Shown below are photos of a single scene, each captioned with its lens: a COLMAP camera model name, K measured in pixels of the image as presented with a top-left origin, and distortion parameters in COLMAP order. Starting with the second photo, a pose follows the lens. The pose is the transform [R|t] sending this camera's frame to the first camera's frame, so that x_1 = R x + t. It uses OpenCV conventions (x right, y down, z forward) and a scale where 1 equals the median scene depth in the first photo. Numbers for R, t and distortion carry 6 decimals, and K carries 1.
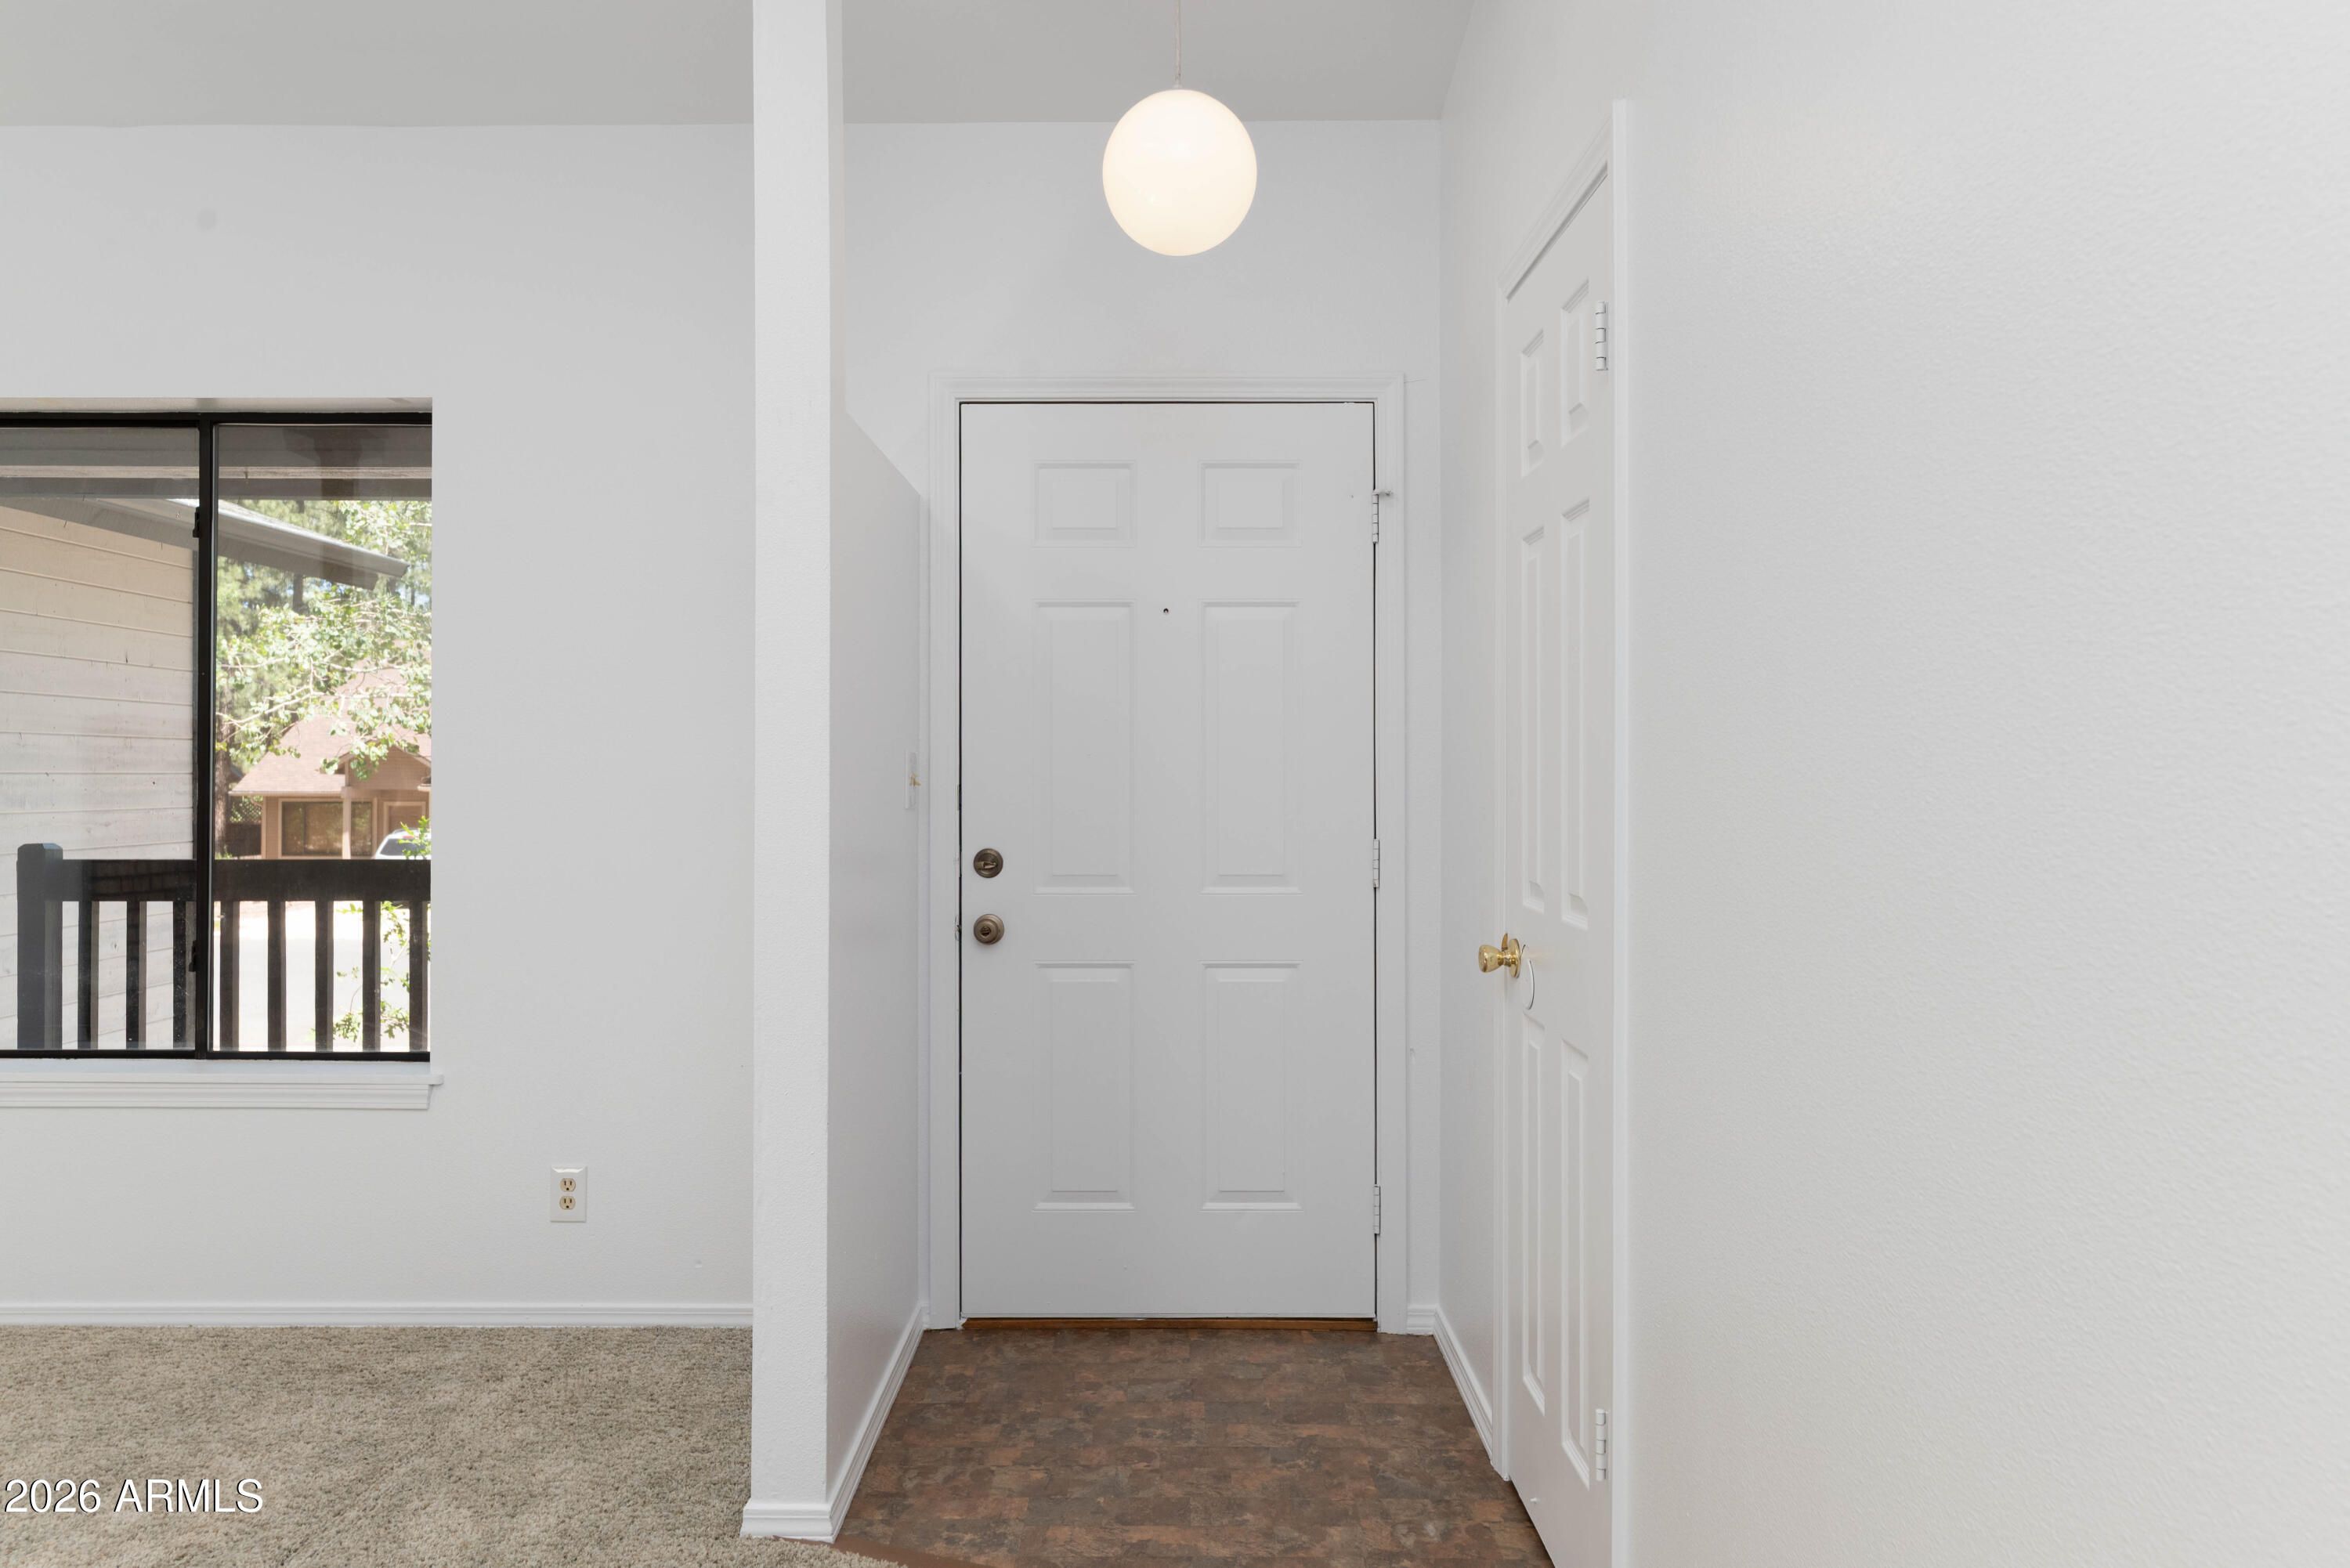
lens RADIAL K [[1502.3, 0, 1173.5], [0, 1502.3, 780.5], [0, 0, 1]] dist [0.004015, -0.003047]
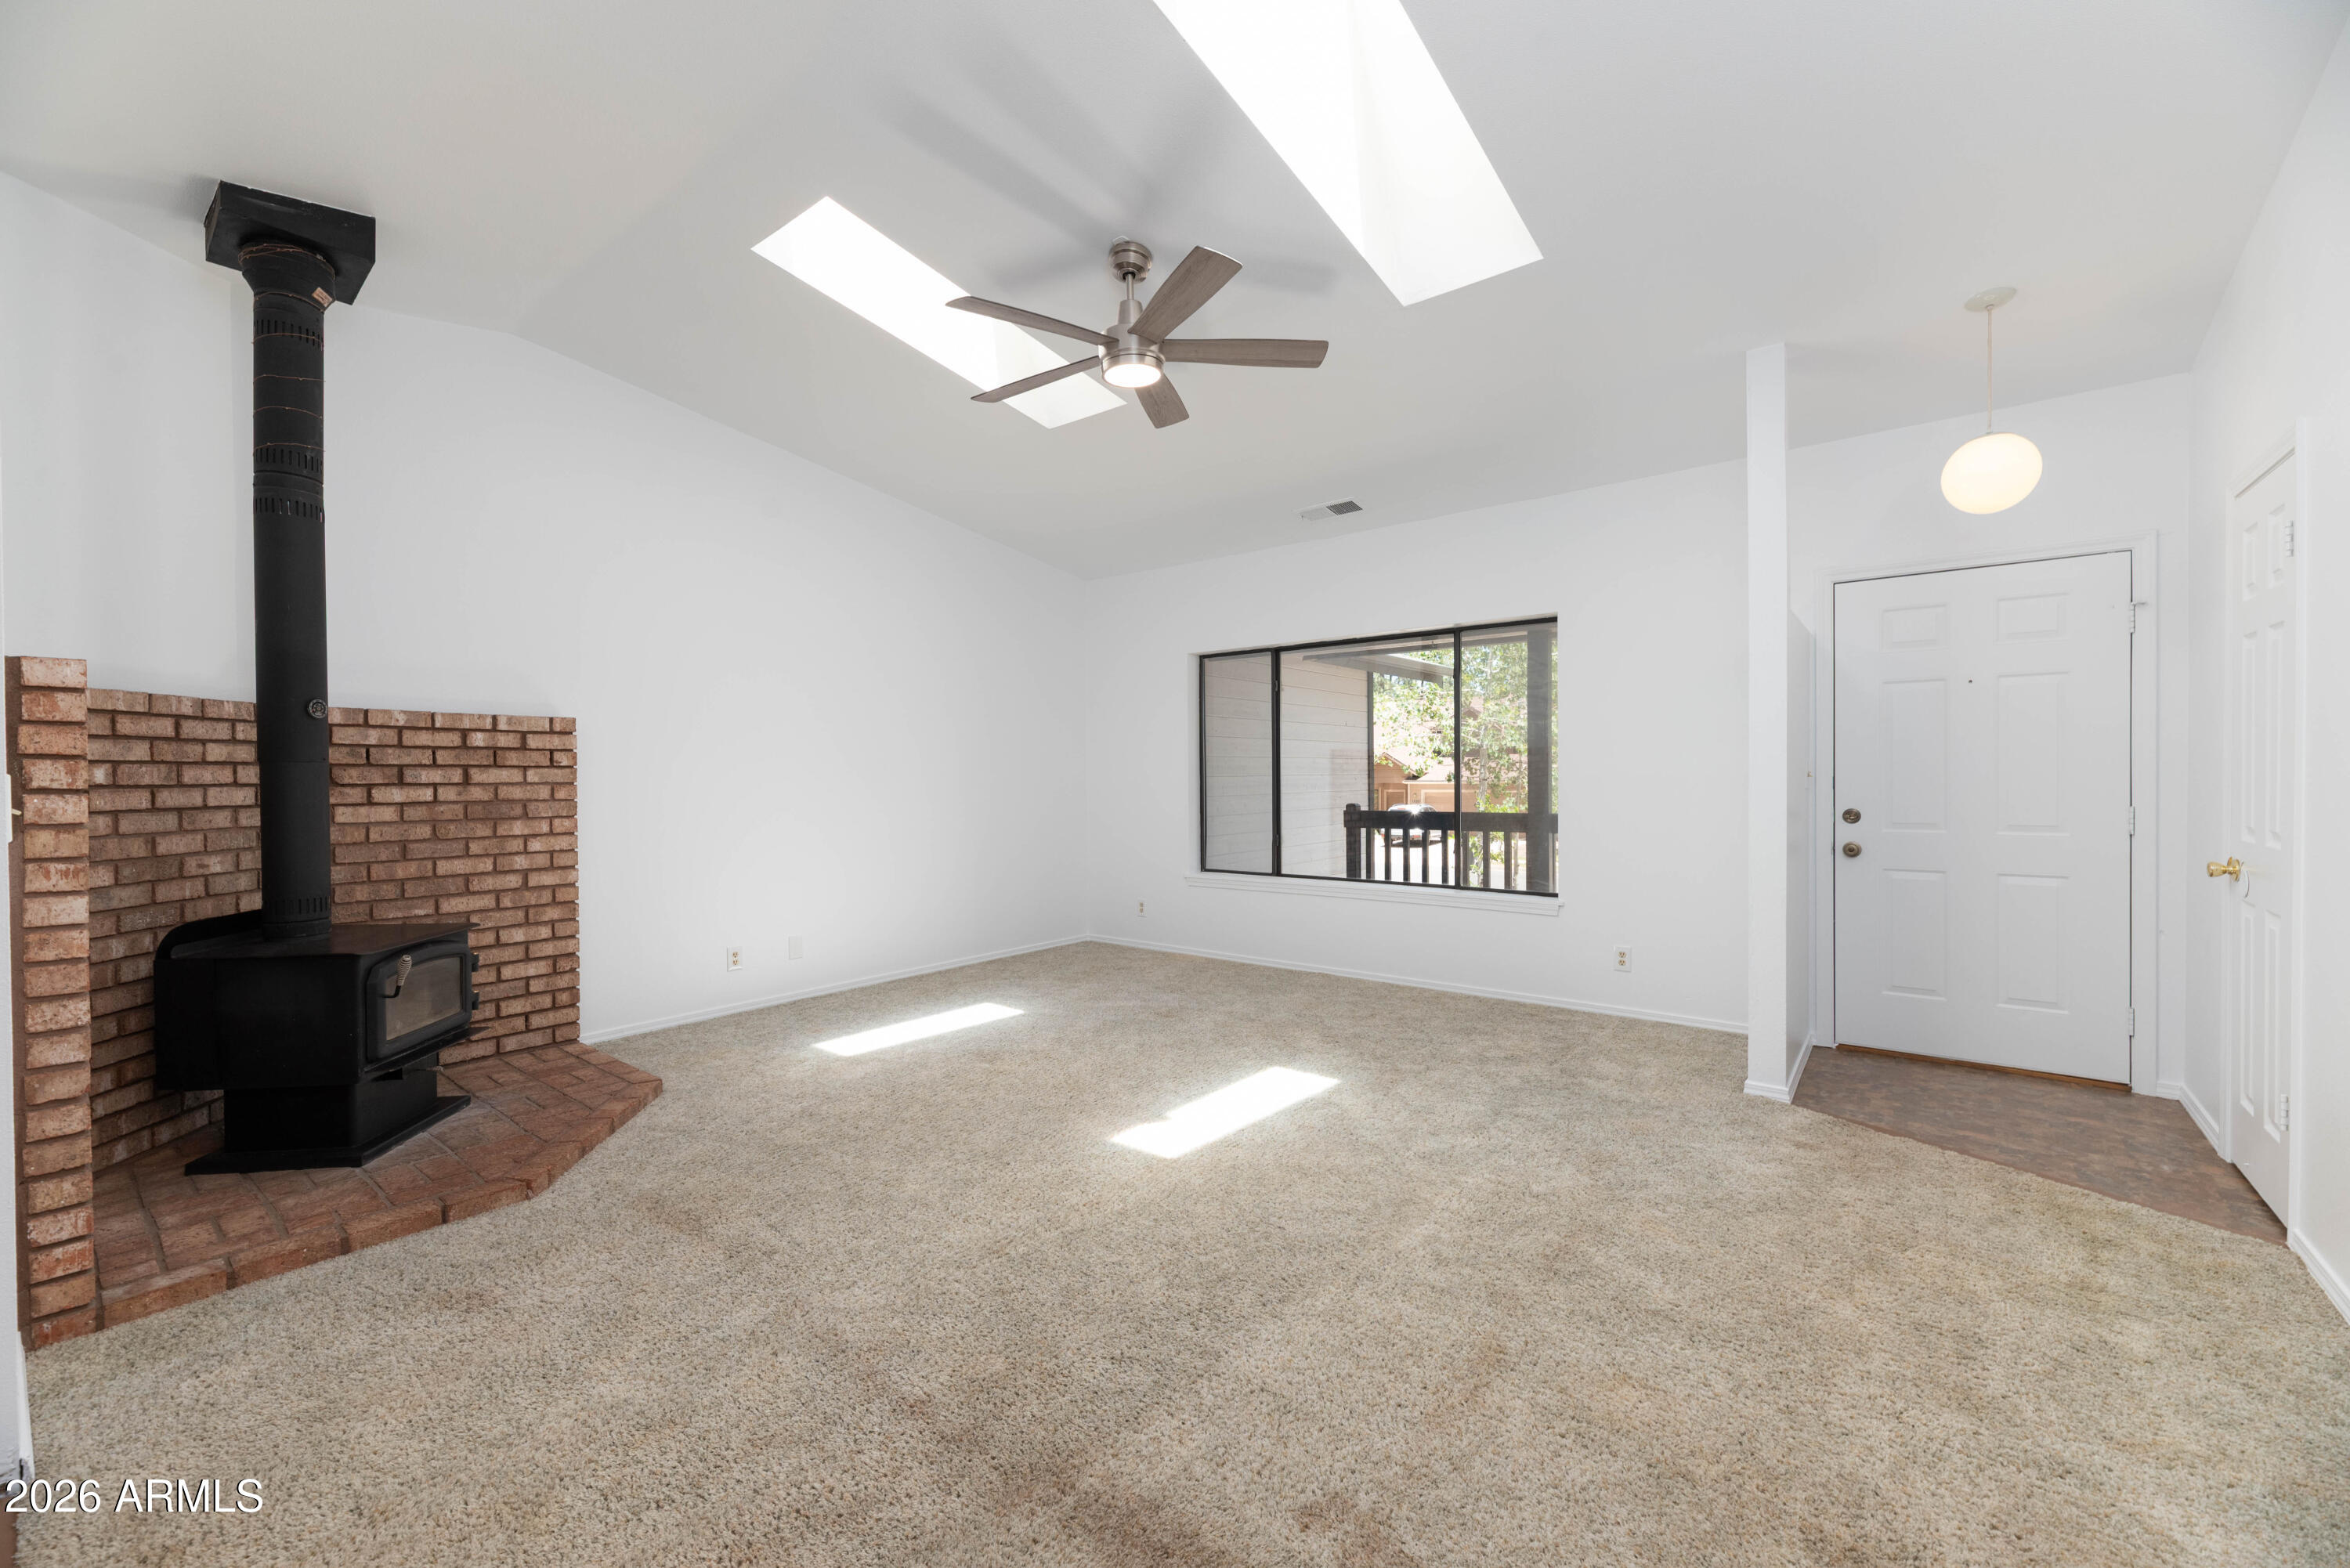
lens RADIAL K [[942.0, 0, 1173.9], [0, 942.0, 790.2], [0, 0, 1]] dist [0.003848, 0.000249]
pose [[0.780871, 0.001772, -0.624690, -0.053697], [0.006715, 0.999914, 0.011230, 0.001955], [0.624656, -0.012964, 0.780792, -0.635986]]
